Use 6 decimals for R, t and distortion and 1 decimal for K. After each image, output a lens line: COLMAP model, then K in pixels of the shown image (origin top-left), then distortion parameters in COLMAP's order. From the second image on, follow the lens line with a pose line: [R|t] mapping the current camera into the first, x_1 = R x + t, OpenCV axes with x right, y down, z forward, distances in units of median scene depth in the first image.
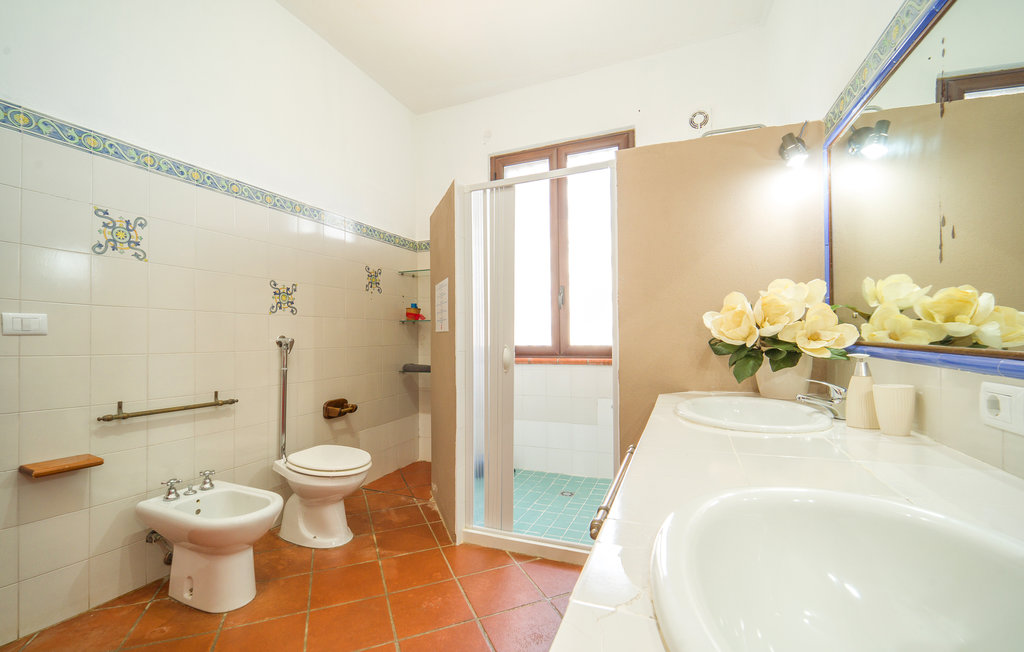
lens RADIAL K [[427.0, 0, 512.5], [0, 427.0, 329.3], [0, 0, 1]] dist [0.013544, -0.000082]
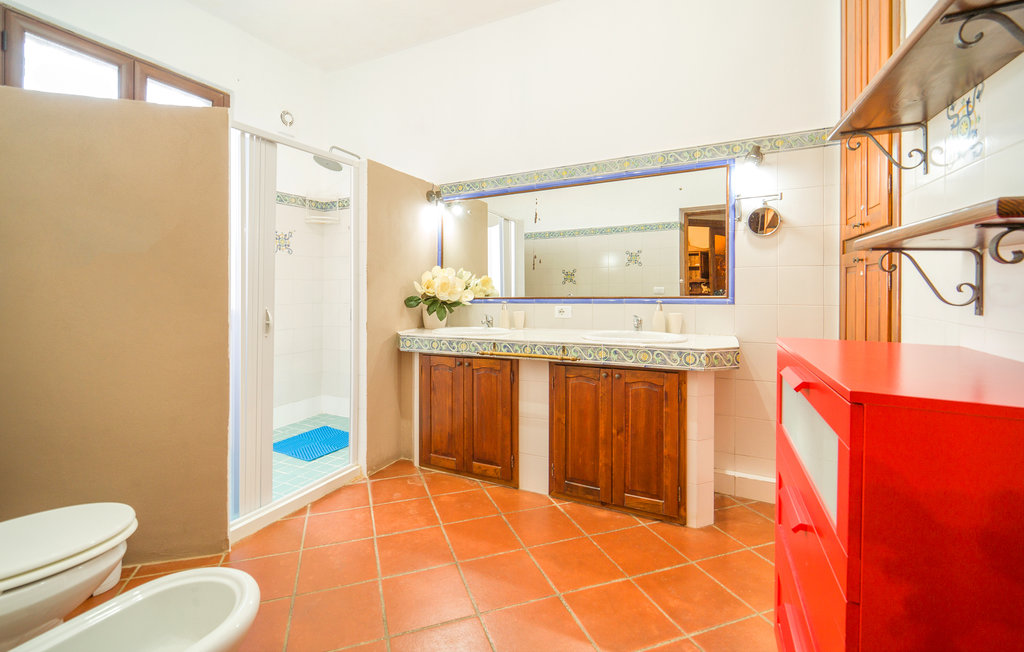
lens RADIAL K [[427.0, 0, 453.2], [0, 427.0, 291.1], [0, 0, 1]] dist [0.013544, -0.000082]
pose [[0.165093, 0.005440, 0.986263, -1.014065], [0.000508, 0.999984, -0.005601, 0.007357], [-0.986278, 0.001426, 0.165088, 0.503564]]
